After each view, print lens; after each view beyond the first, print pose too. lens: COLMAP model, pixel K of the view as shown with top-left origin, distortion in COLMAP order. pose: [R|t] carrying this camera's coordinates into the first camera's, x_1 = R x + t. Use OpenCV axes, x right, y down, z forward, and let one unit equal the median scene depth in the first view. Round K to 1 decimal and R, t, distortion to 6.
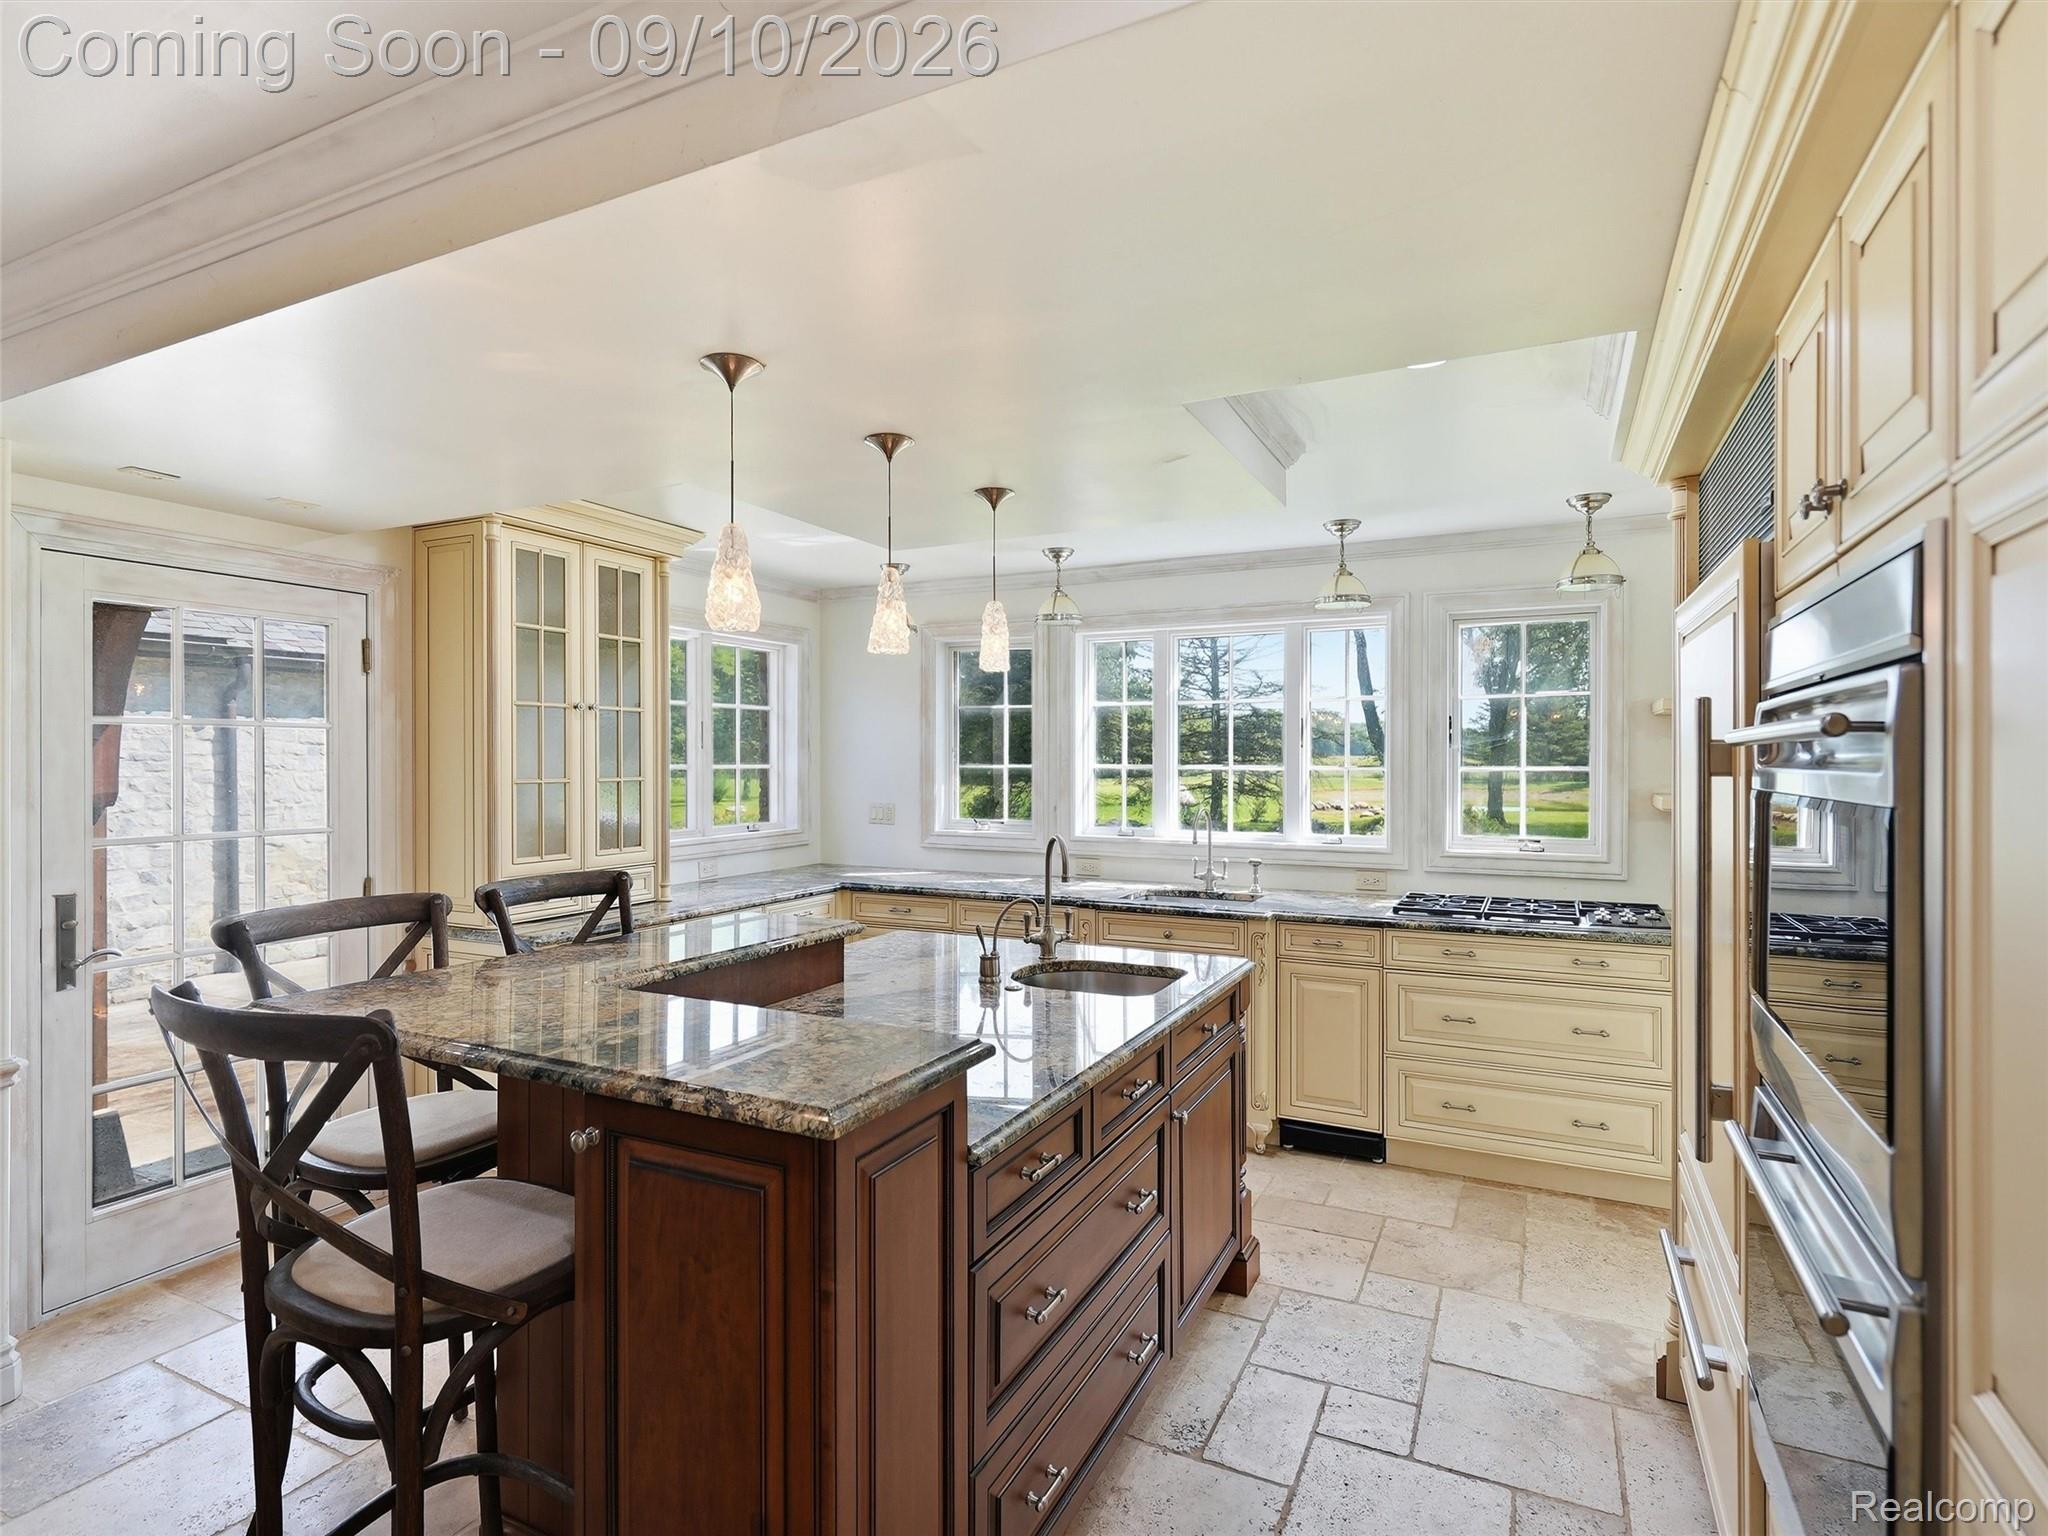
lens RADIAL K [[1066.8, 0, 1032.4], [0, 1066.8, 764.5], [0, 0, 1]] dist [0.003470, -0.002841]
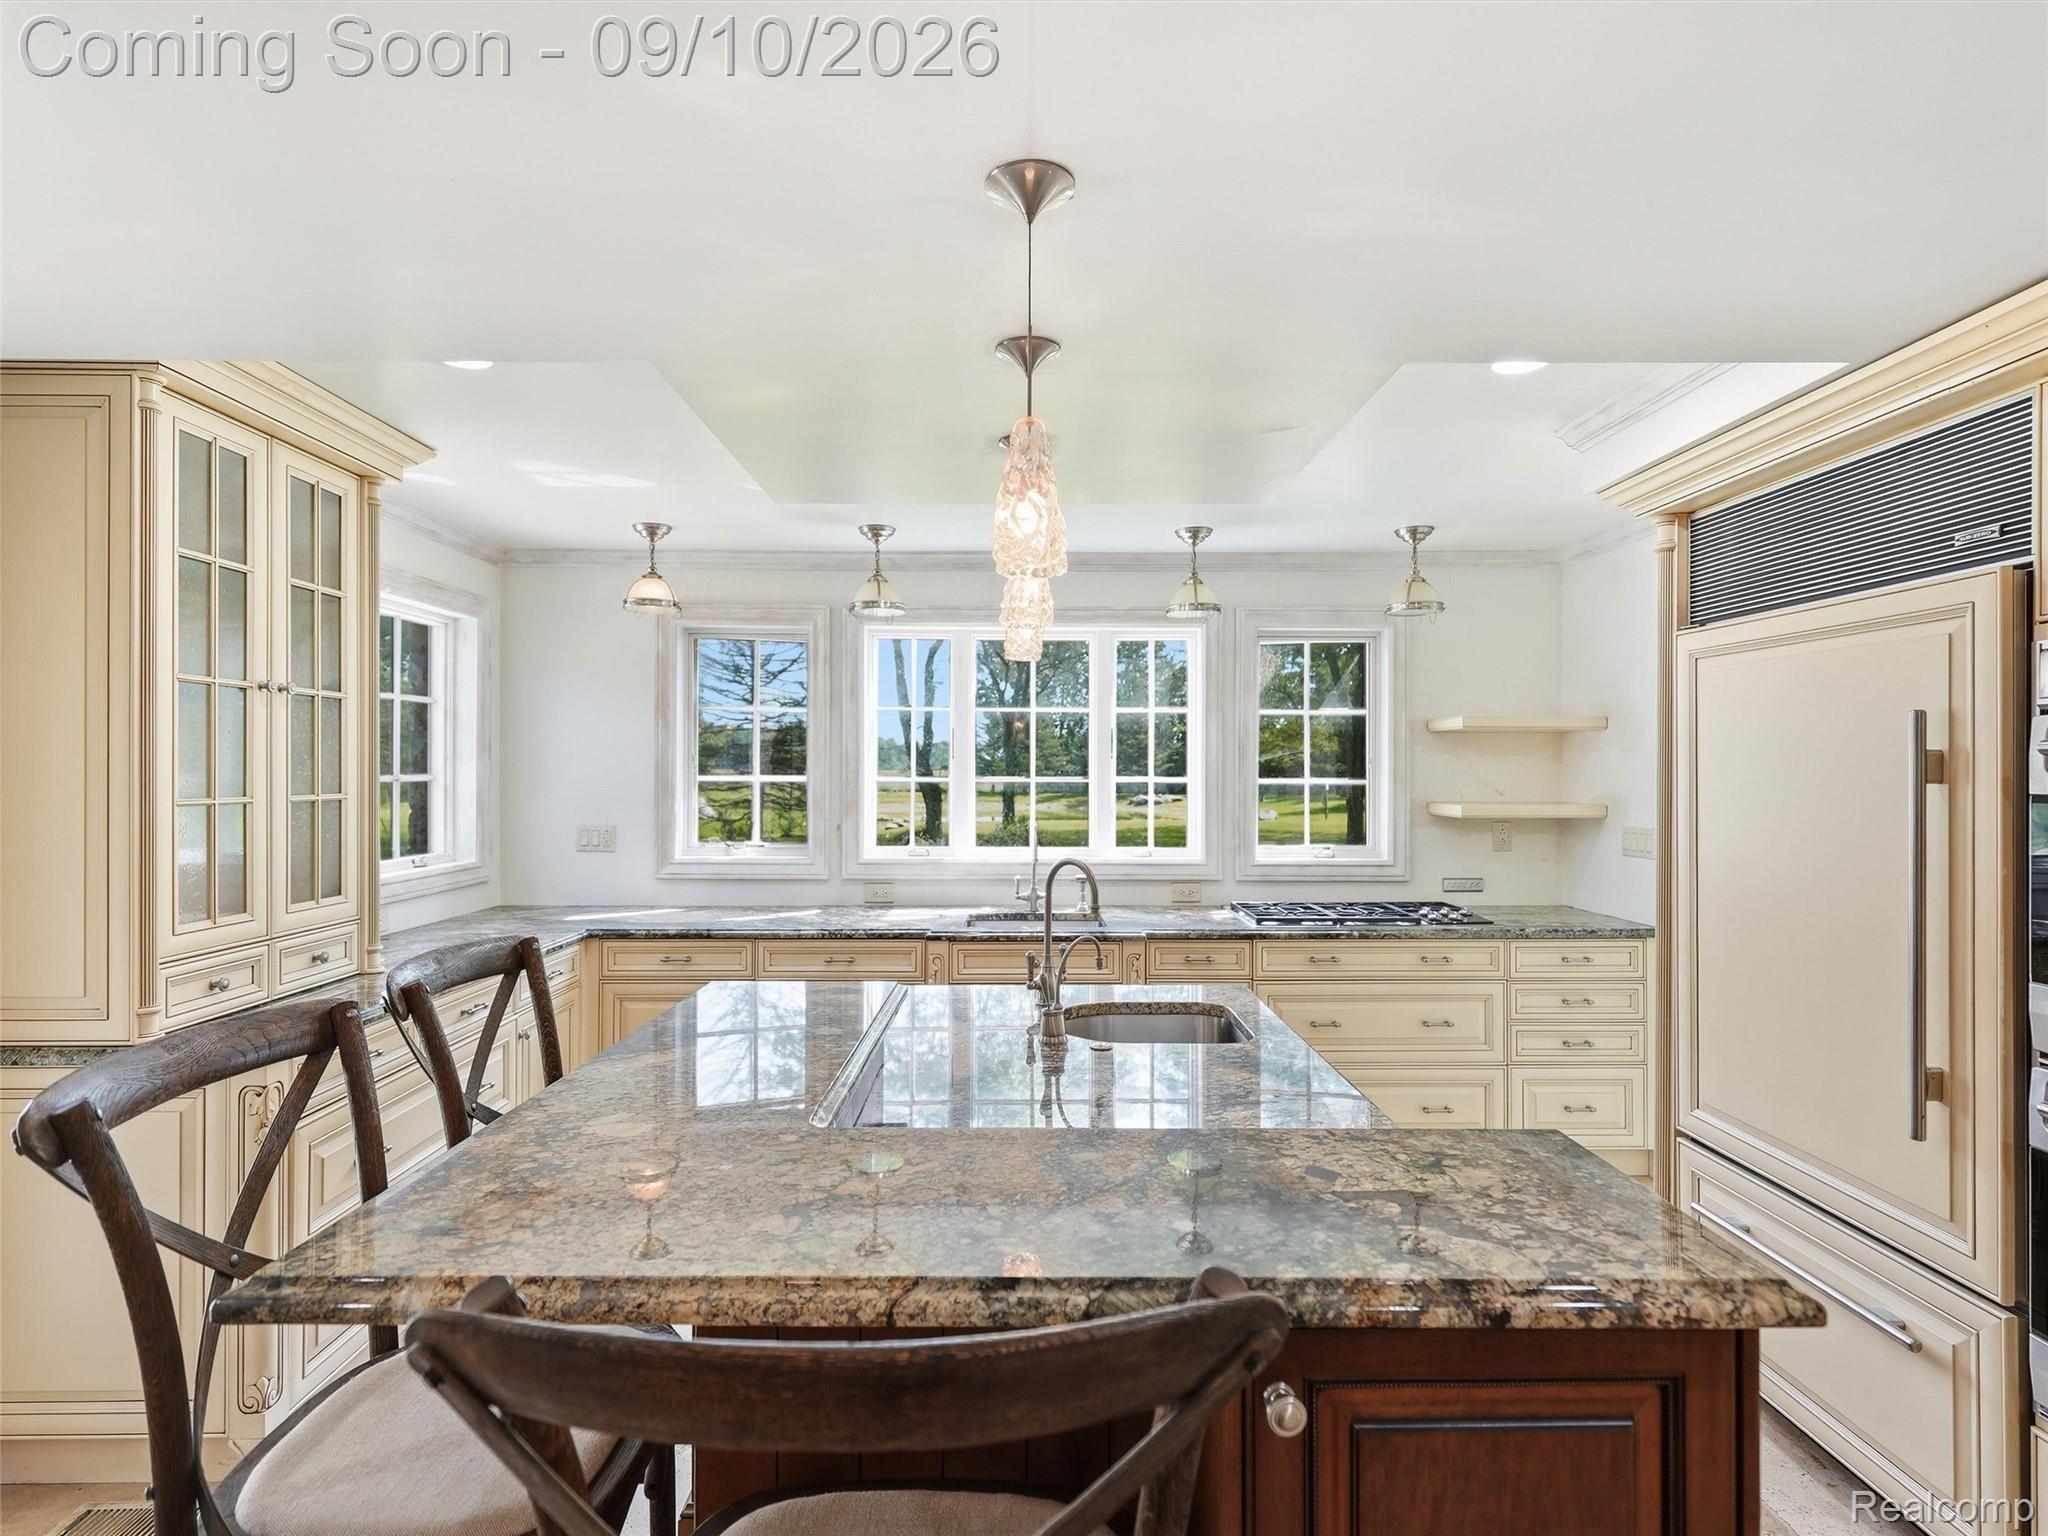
lens RADIAL K [[1066.8, 0, 1026.2], [0, 1066.8, 771.3], [0, 0, 1]] dist [0.003470, -0.002841]
pose [[0.889867, 0.002251, 0.456215, -0.283131], [0.000921, 0.999977, -0.006731, 0.002166], [-0.456220, 0.006410, 0.889844, 0.189545]]
